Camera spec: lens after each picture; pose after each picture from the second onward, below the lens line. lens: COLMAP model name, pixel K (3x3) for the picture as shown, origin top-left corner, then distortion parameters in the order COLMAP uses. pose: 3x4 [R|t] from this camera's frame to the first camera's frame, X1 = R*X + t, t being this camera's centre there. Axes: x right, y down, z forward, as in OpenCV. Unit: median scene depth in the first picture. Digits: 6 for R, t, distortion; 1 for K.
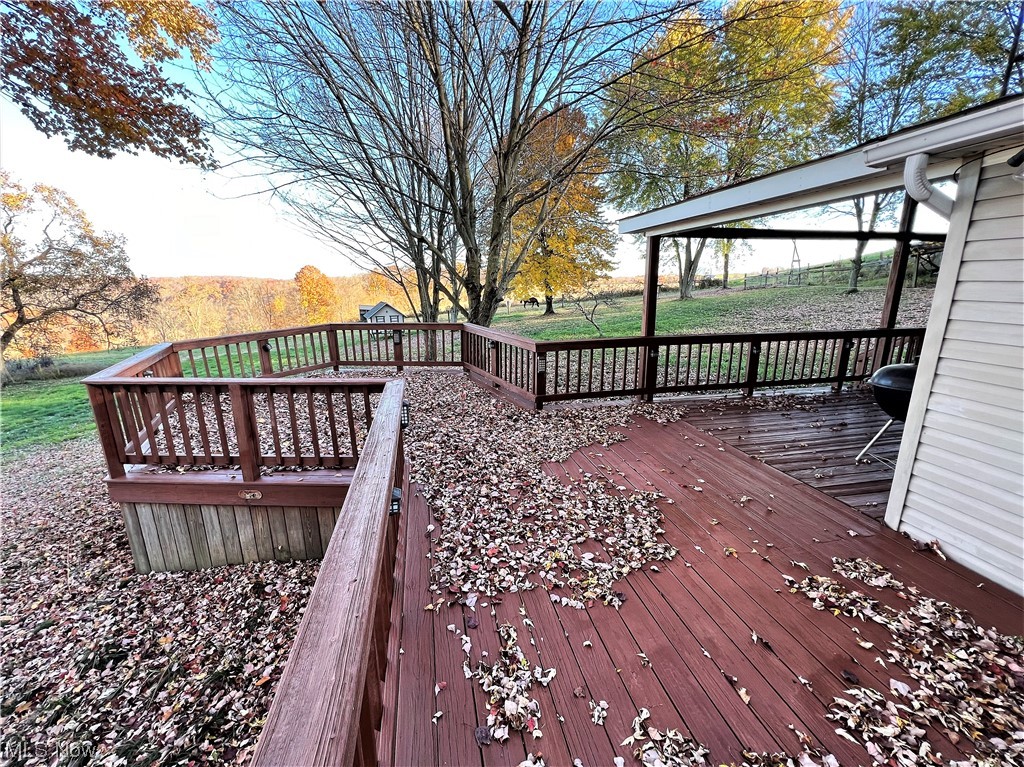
lens RADIAL K [[435.3, 0, 510.4], [0, 435.3, 381.5], [0, 0, 1]] dist [-0.000903, 0.000173]
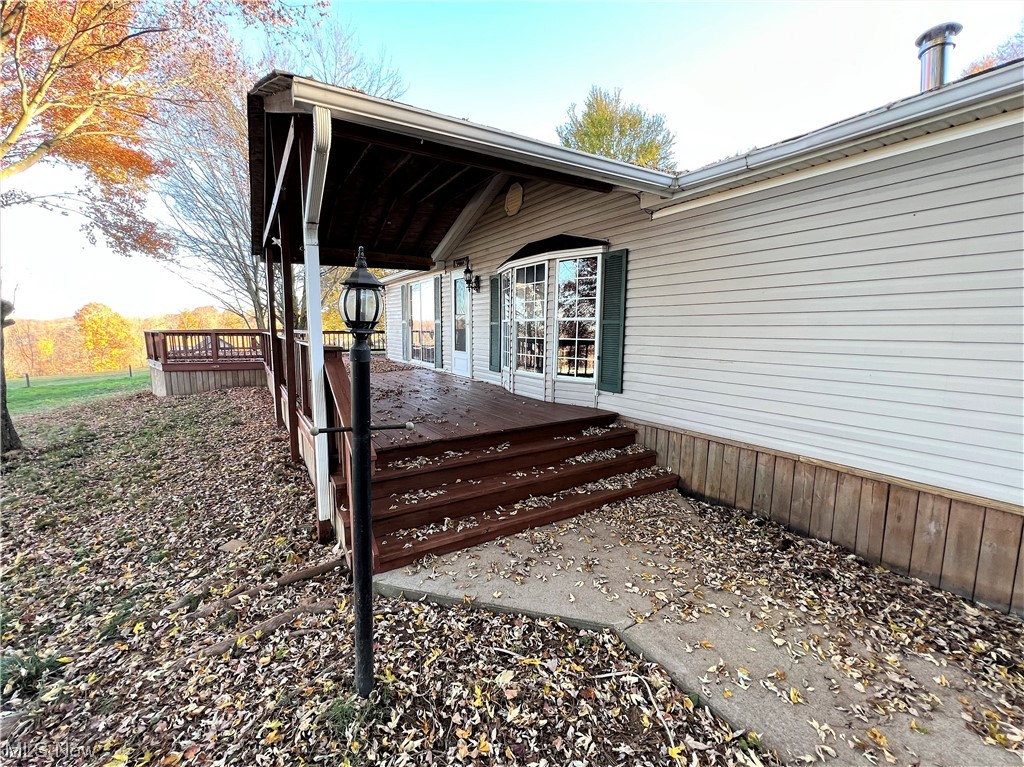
lens RADIAL K [[435.3, 0, 510.4], [0, 435.3, 381.5], [0, 0, 1]] dist [-0.000903, 0.000173]
pose [[0.937764, -0.020970, 0.346639, 0.104415], [0.057980, 0.993619, -0.096745, 0.238615], [-0.342398, 0.110822, 0.932996, -0.824115]]
